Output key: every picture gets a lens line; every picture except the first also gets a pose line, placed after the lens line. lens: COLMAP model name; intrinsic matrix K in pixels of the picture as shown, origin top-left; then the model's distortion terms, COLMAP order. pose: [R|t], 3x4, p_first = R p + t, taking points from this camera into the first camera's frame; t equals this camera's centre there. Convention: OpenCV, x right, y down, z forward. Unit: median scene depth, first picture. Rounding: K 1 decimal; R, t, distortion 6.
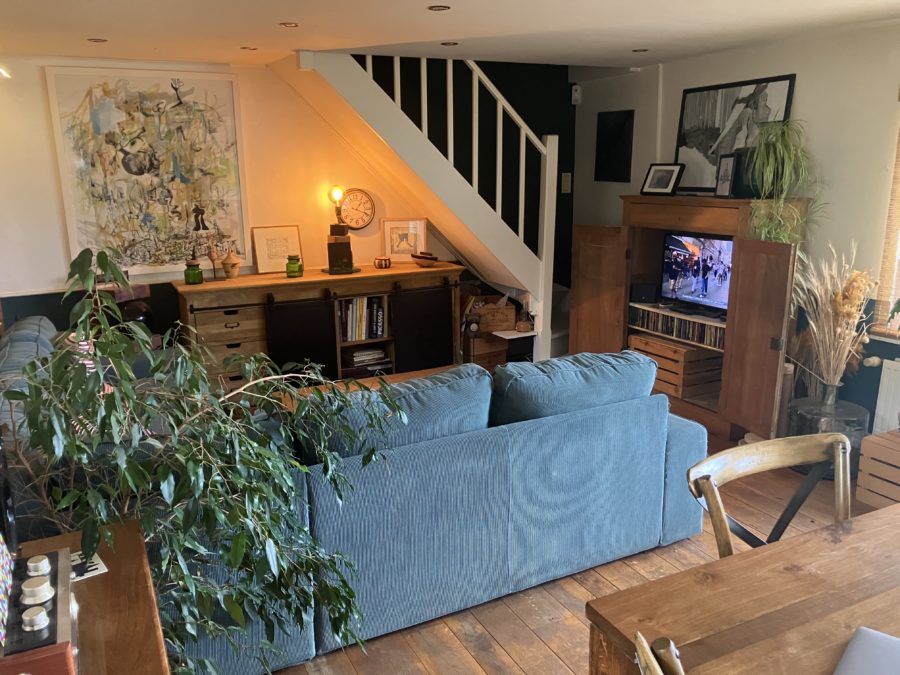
lens RADIAL K [[733.4, 0, 443.2], [0, 733.4, 345.6], [0, 0, 1]] dist [0.011490, 0.002257]
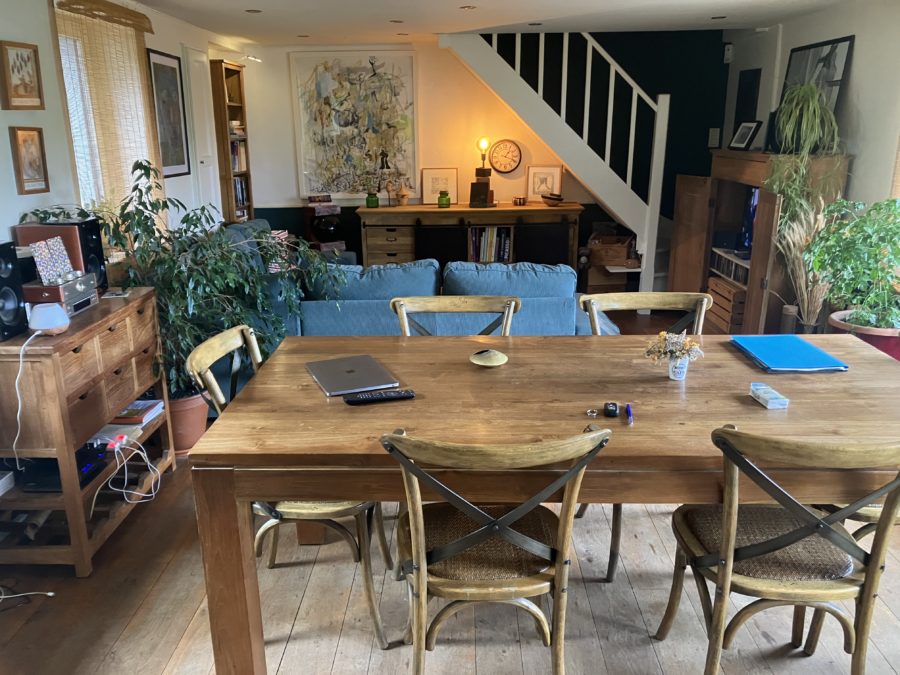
lens RADIAL K [[733.4, 0, 444.5], [0, 733.4, 341.7], [0, 0, 1]] dist [0.011490, 0.002257]
pose [[0.894534, 0.133671, -0.426546, 0.402631], [-0.109123, 0.990673, 0.081610, 0.037974], [0.433477, -0.026457, 0.900776, -0.187882]]
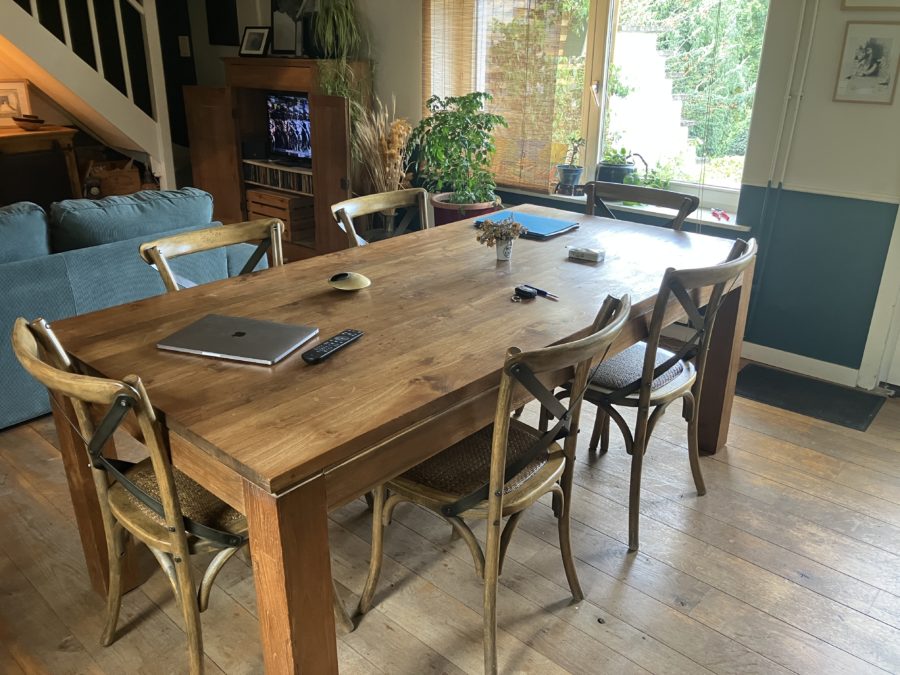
lens RADIAL K [[733.4, 0, 446.1], [0, 733.4, 336.7], [0, 0, 1]] dist [0.011490, 0.002257]
pose [[0.925954, -0.121557, 0.357537, 0.114607], [0.068951, 0.985283, 0.156409, 0.053746], [-0.371287, -0.120175, 0.920708, -0.162913]]
